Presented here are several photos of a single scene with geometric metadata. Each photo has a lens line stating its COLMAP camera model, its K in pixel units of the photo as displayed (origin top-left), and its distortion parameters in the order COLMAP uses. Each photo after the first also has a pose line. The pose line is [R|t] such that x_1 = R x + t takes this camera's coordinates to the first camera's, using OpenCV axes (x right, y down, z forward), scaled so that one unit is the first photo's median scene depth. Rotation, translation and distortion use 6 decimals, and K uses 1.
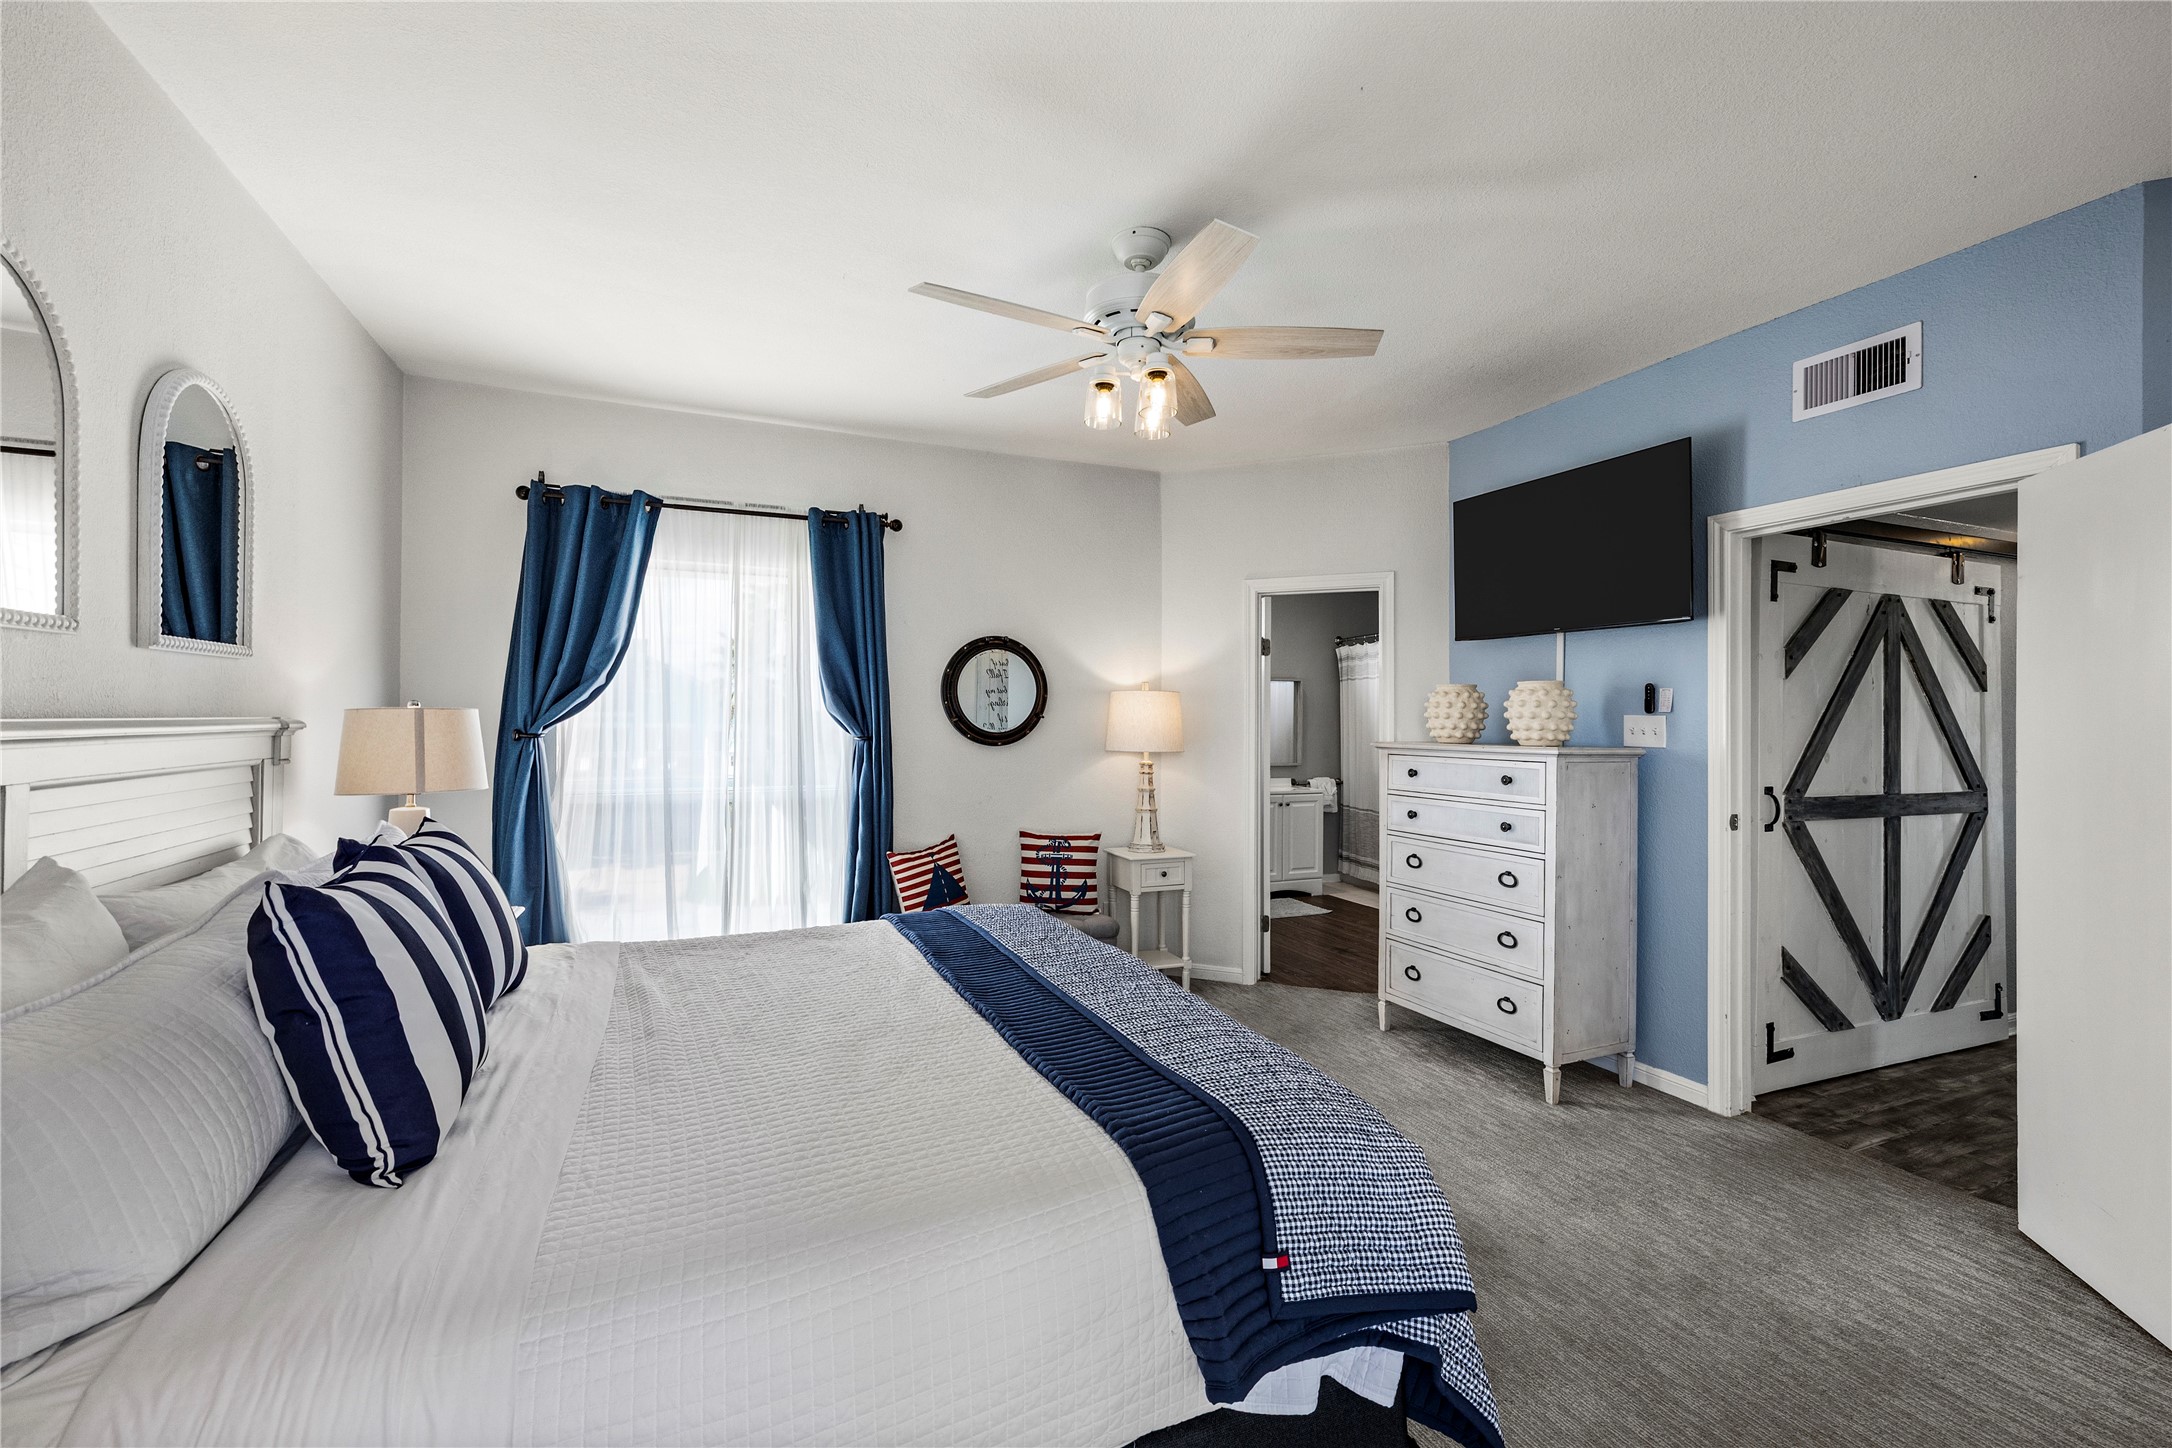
lens RADIAL K [[908.5, 0, 1089.4], [0, 908.5, 717.4], [0, 0, 1]] dist [0.000447, 0.000346]
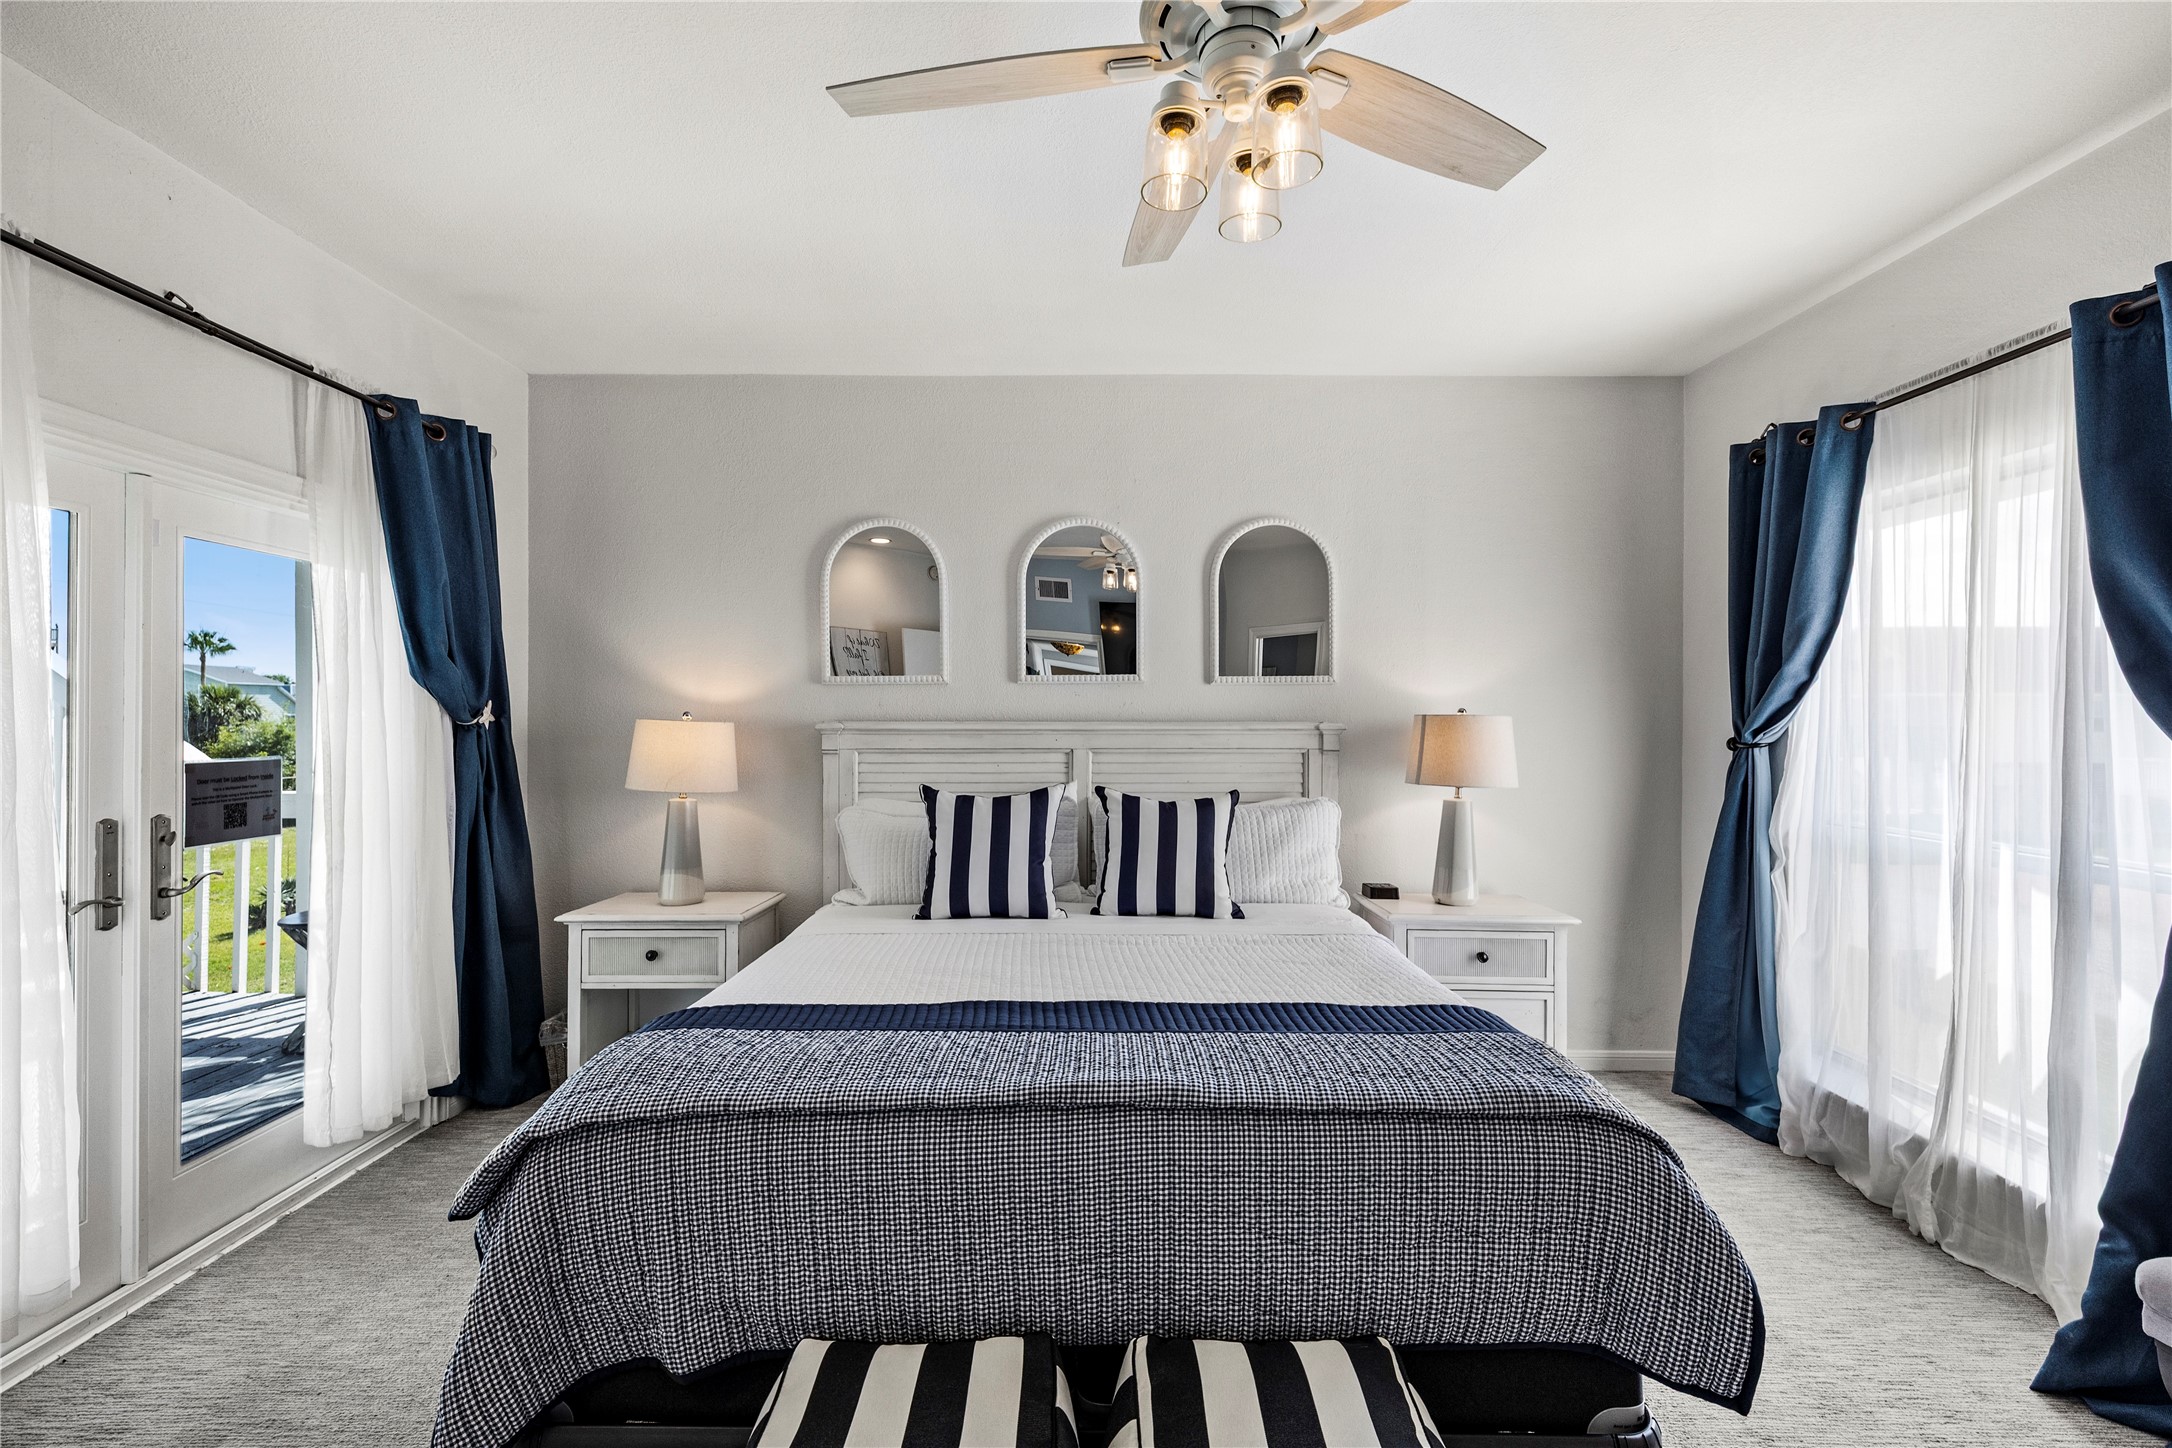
lens RADIAL K [[908.5, 0, 1089.4], [0, 908.5, 717.4], [0, 0, 1]] dist [0.000447, 0.000346]
pose [[-0.376050, 0.000514, -0.926599, 0.383757], [-0.007069, 0.999969, 0.003424, -0.005378], [0.926572, 0.007838, -0.376035, 0.738763]]
